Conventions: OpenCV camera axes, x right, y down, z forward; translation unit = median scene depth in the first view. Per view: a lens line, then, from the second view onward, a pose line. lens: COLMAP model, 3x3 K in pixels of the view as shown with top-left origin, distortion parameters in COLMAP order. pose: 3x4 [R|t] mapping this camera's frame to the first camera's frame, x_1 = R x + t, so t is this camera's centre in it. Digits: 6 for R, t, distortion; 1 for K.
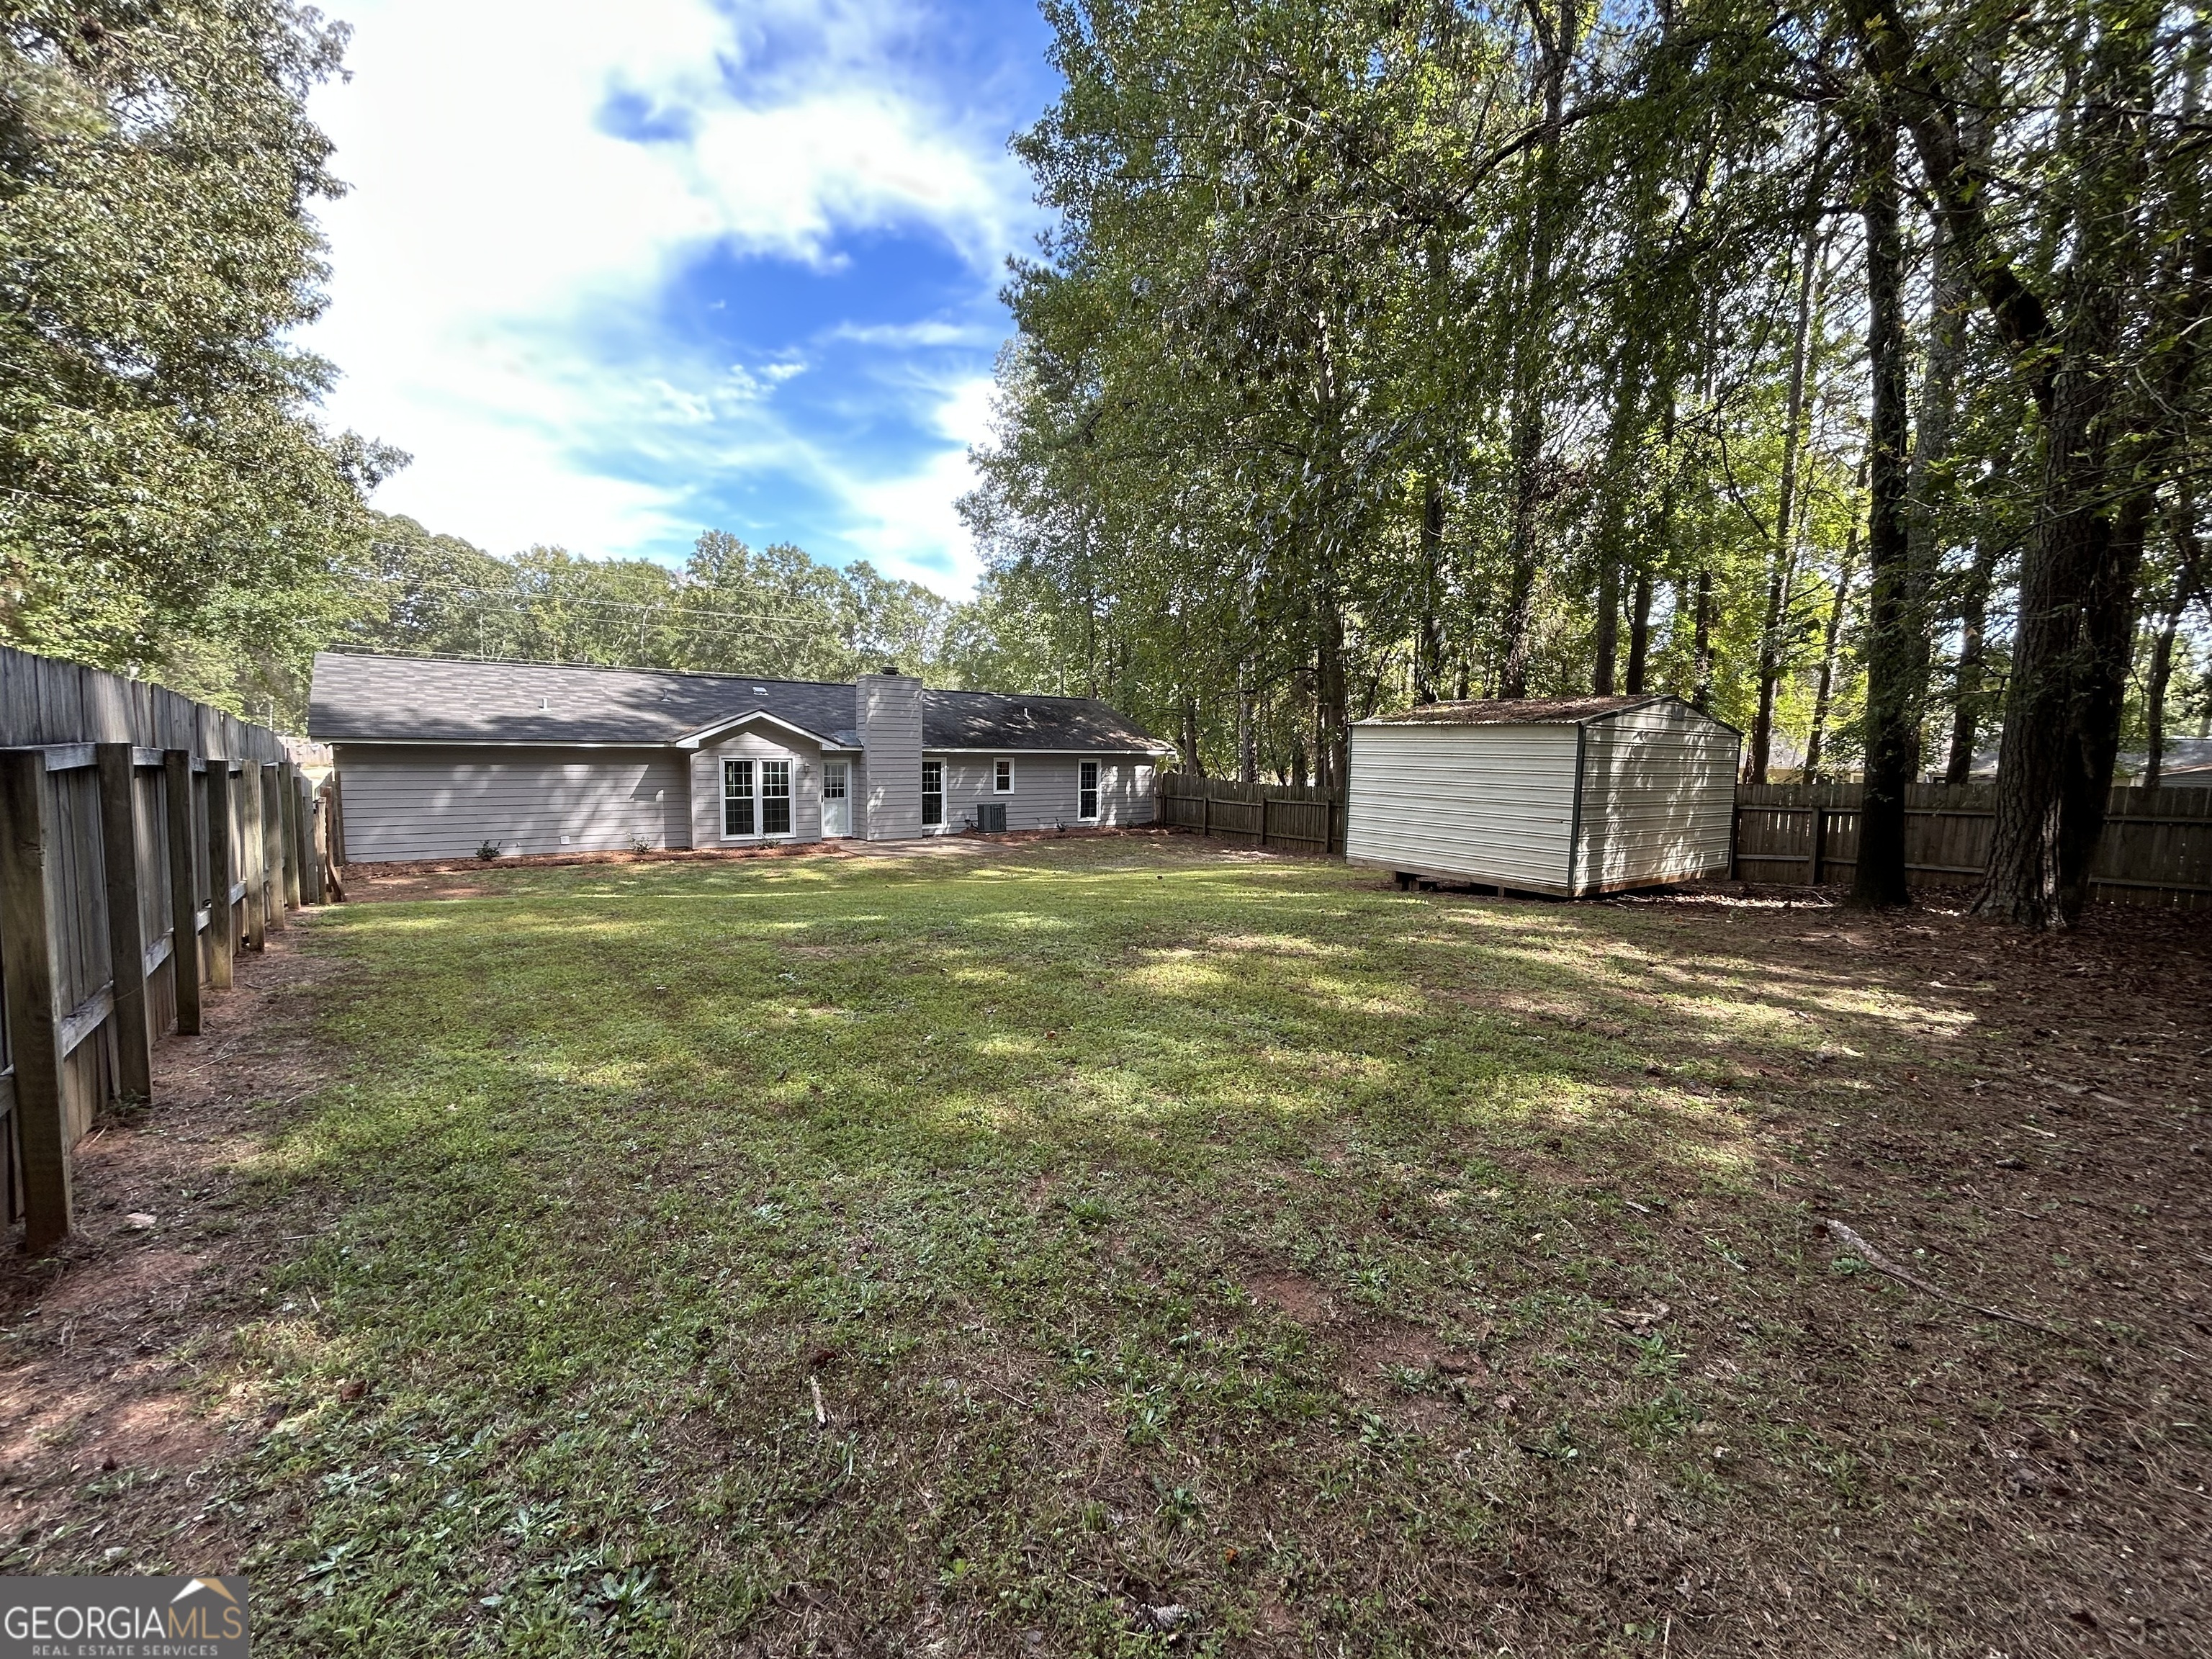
lens RADIAL K [[896.3, 0, 1100.6], [0, 896.3, 827.2], [0, 0, 1]] dist [0.000870, 0.000385]
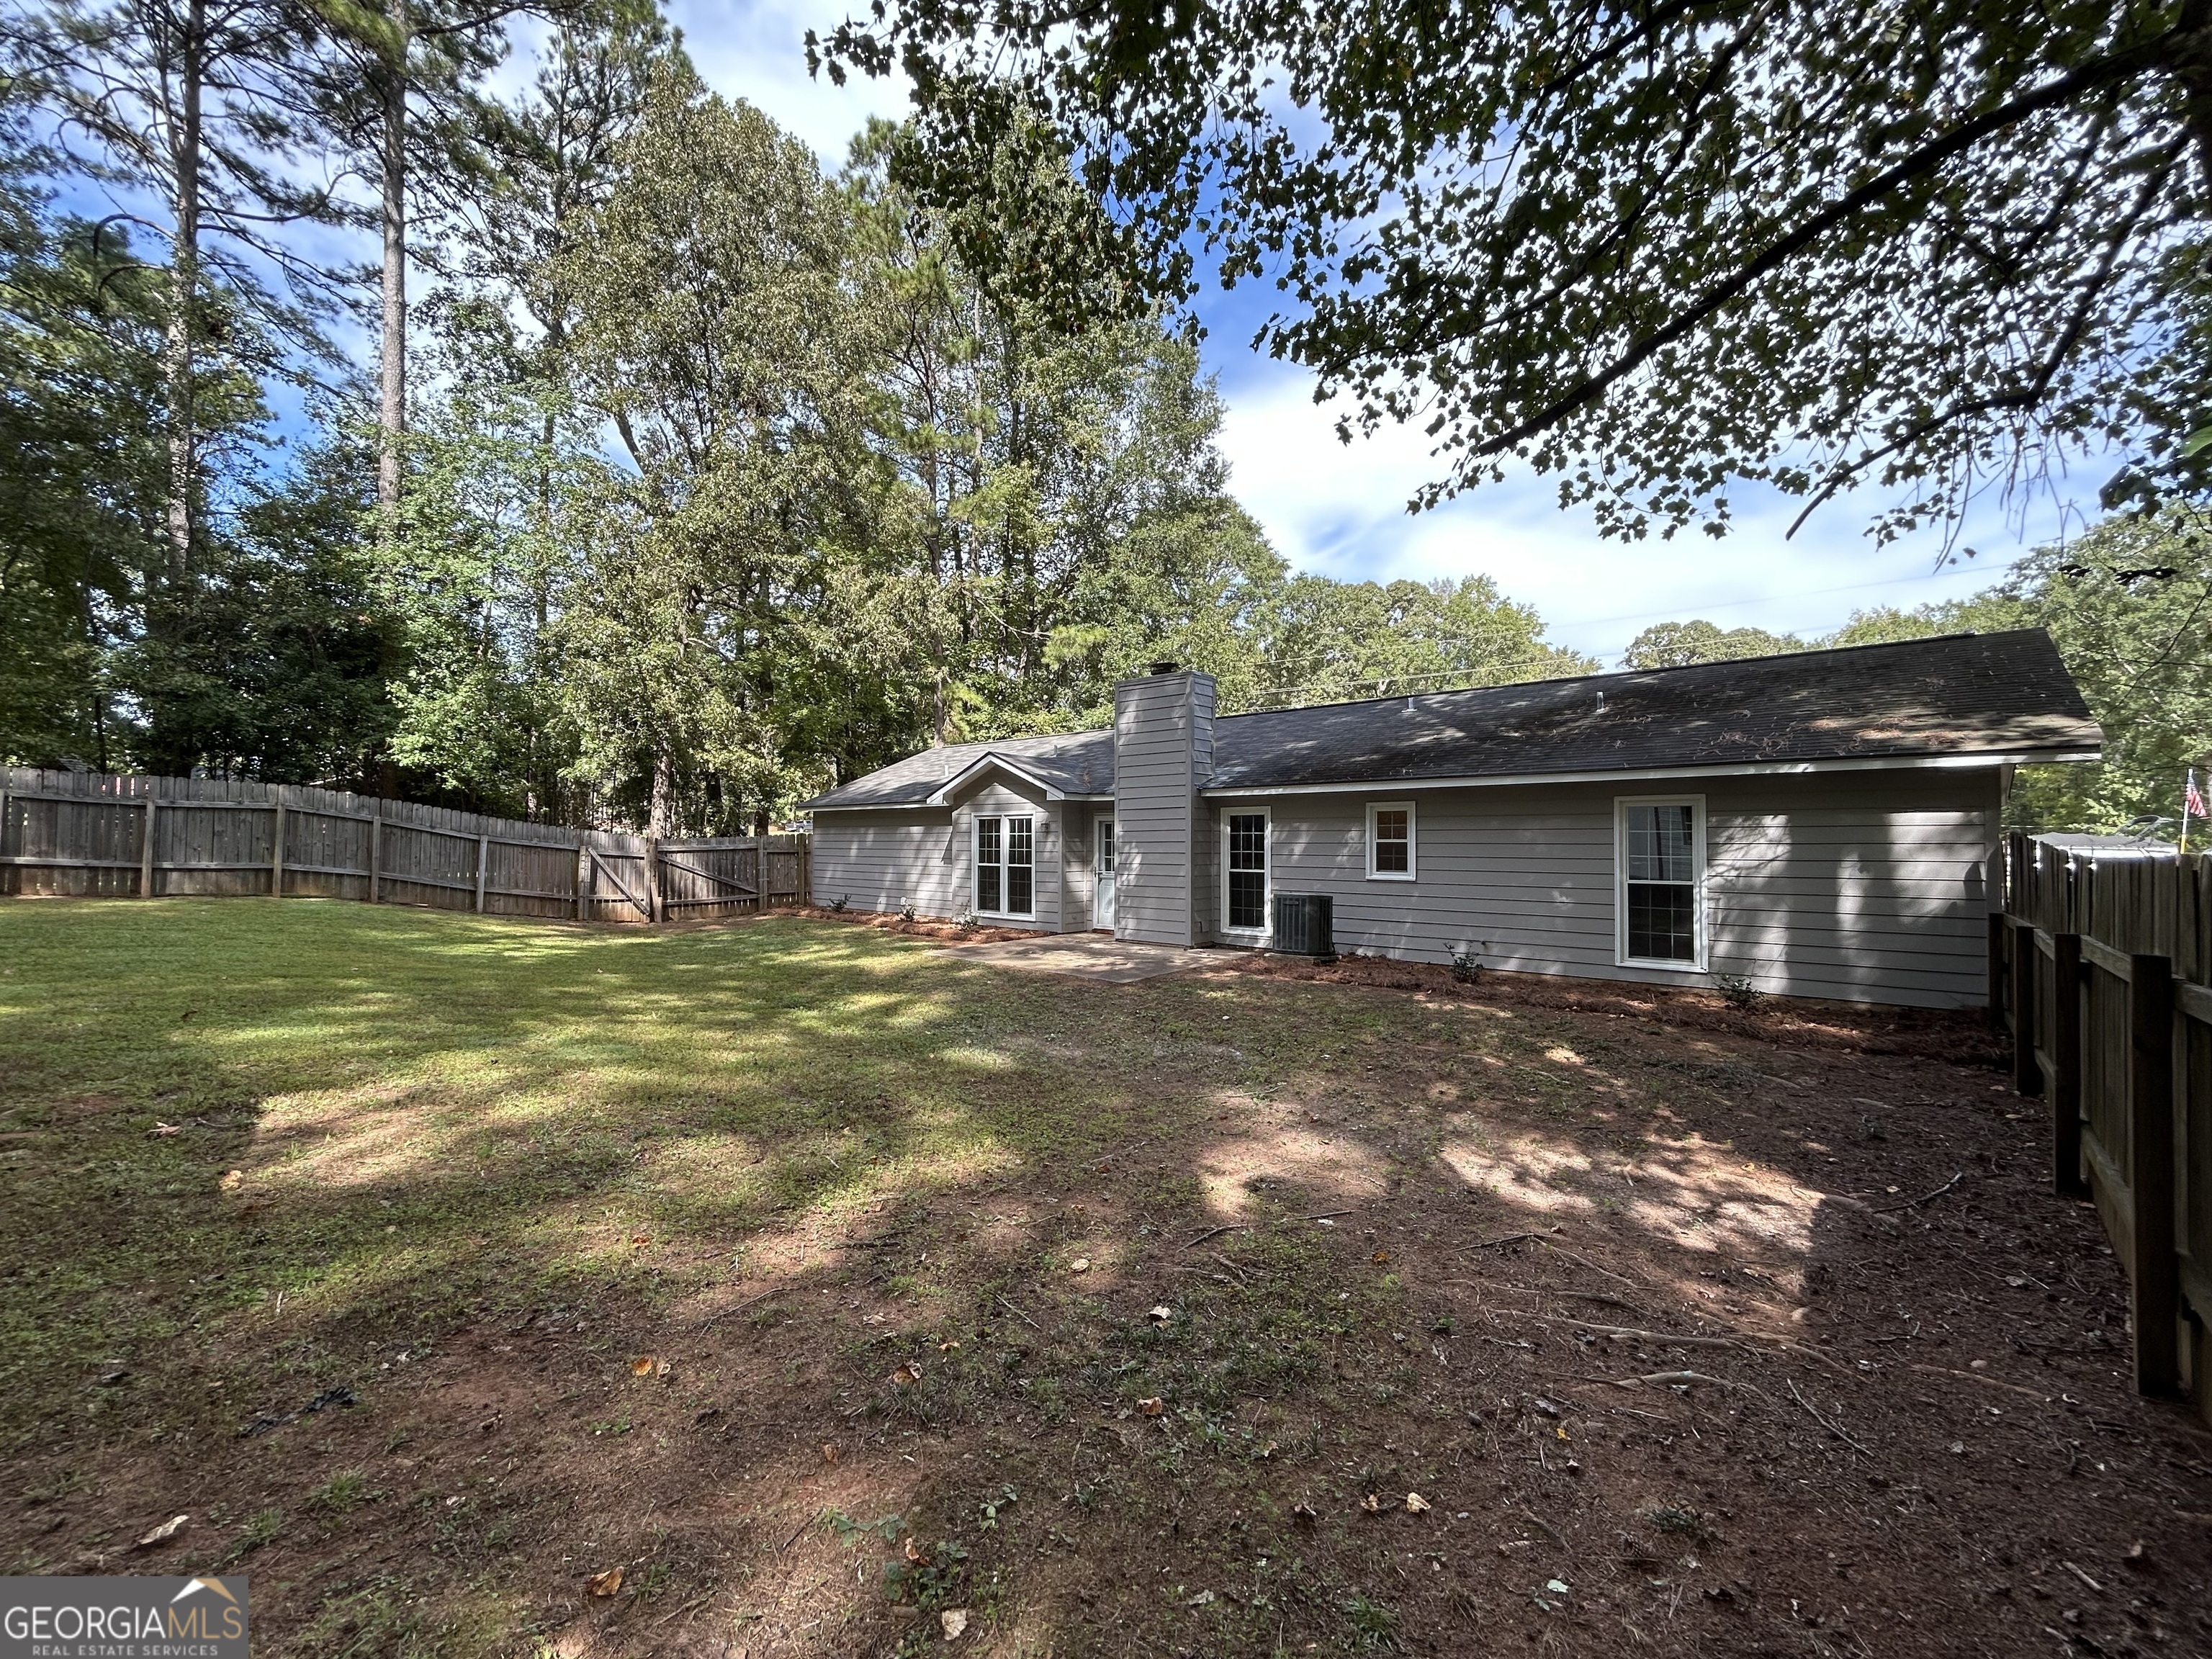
lens RADIAL K [[896.3, 0, 1100.6], [0, 896.3, 827.2], [0, 0, 1]] dist [0.000870, 0.000385]
pose [[0.177939, -0.025332, -0.983715, 0.341818], [-0.080160, 0.995973, -0.040148, -0.035160], [0.980771, 0.085998, 0.175192, 0.808467]]
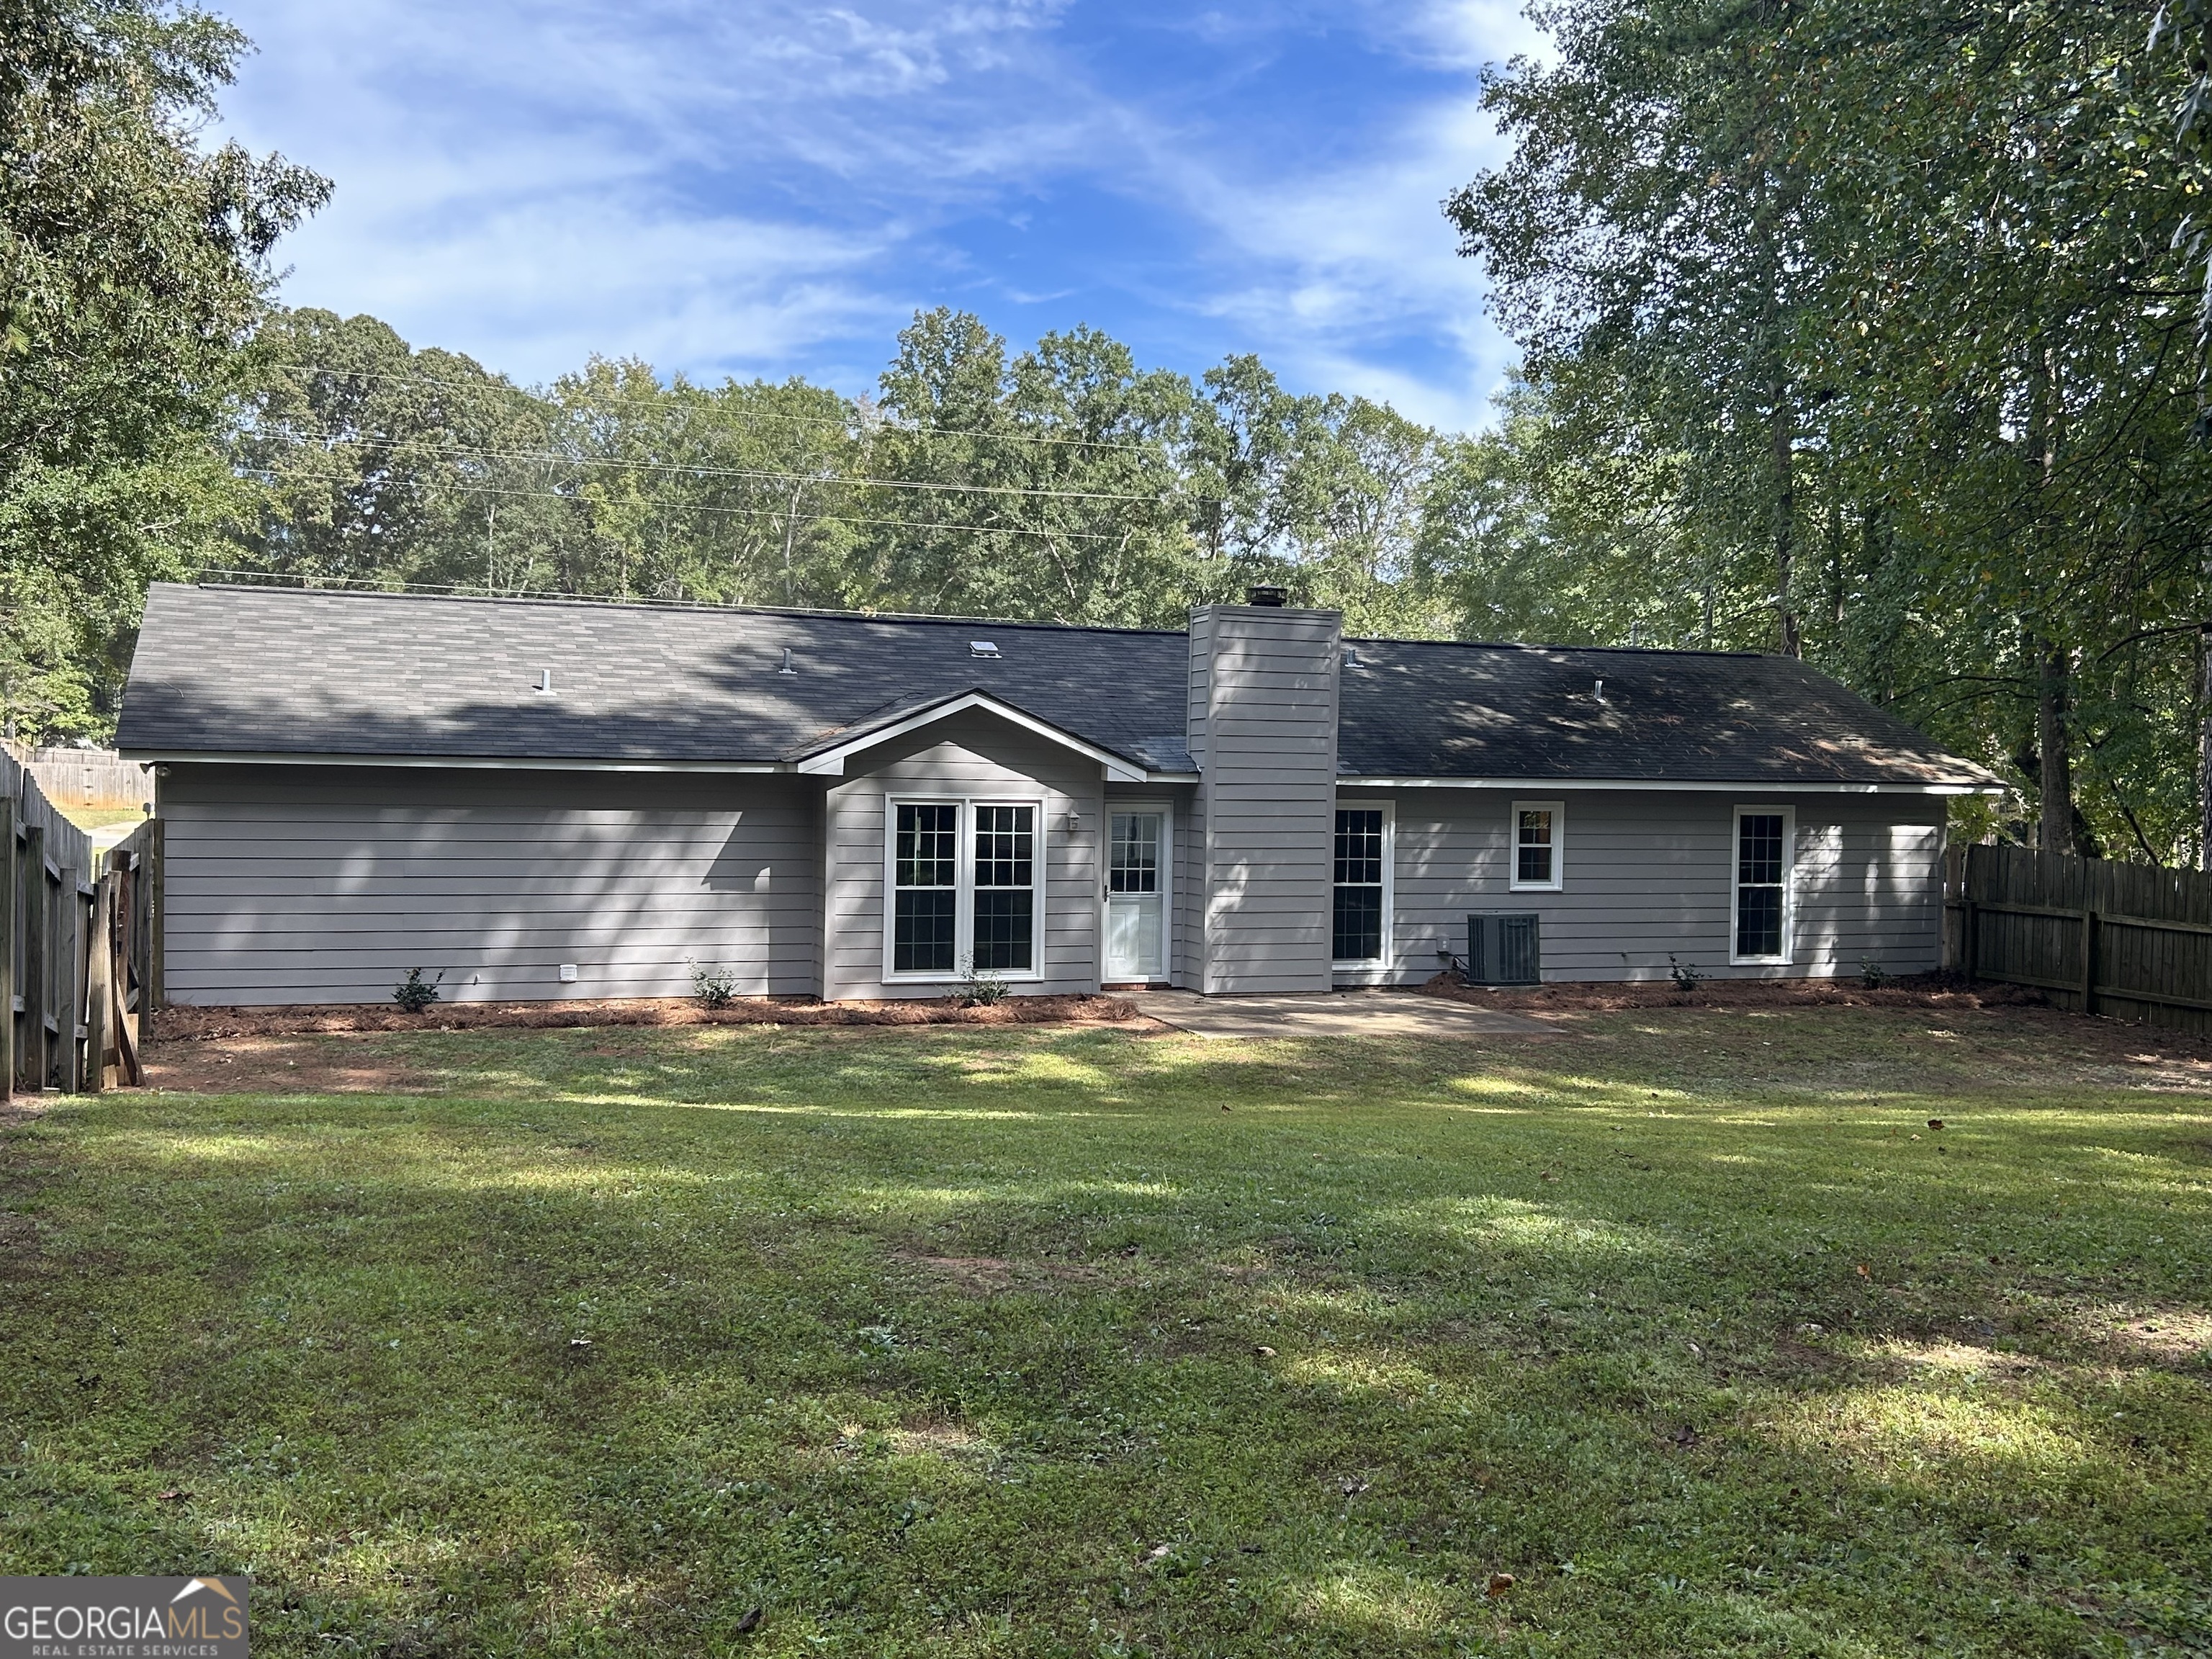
lens RADIAL K [[2120.6, 0, 1115.3], [0, 2120.6, 816.0], [0, 0, 1]] dist [0.162968, -0.378699]
pose [[0.950886, 0.008570, -0.309421, 0.009978], [-0.030596, 0.997324, -0.066403, -0.000824], [0.308024, 0.072608, 0.948604, 0.024067]]
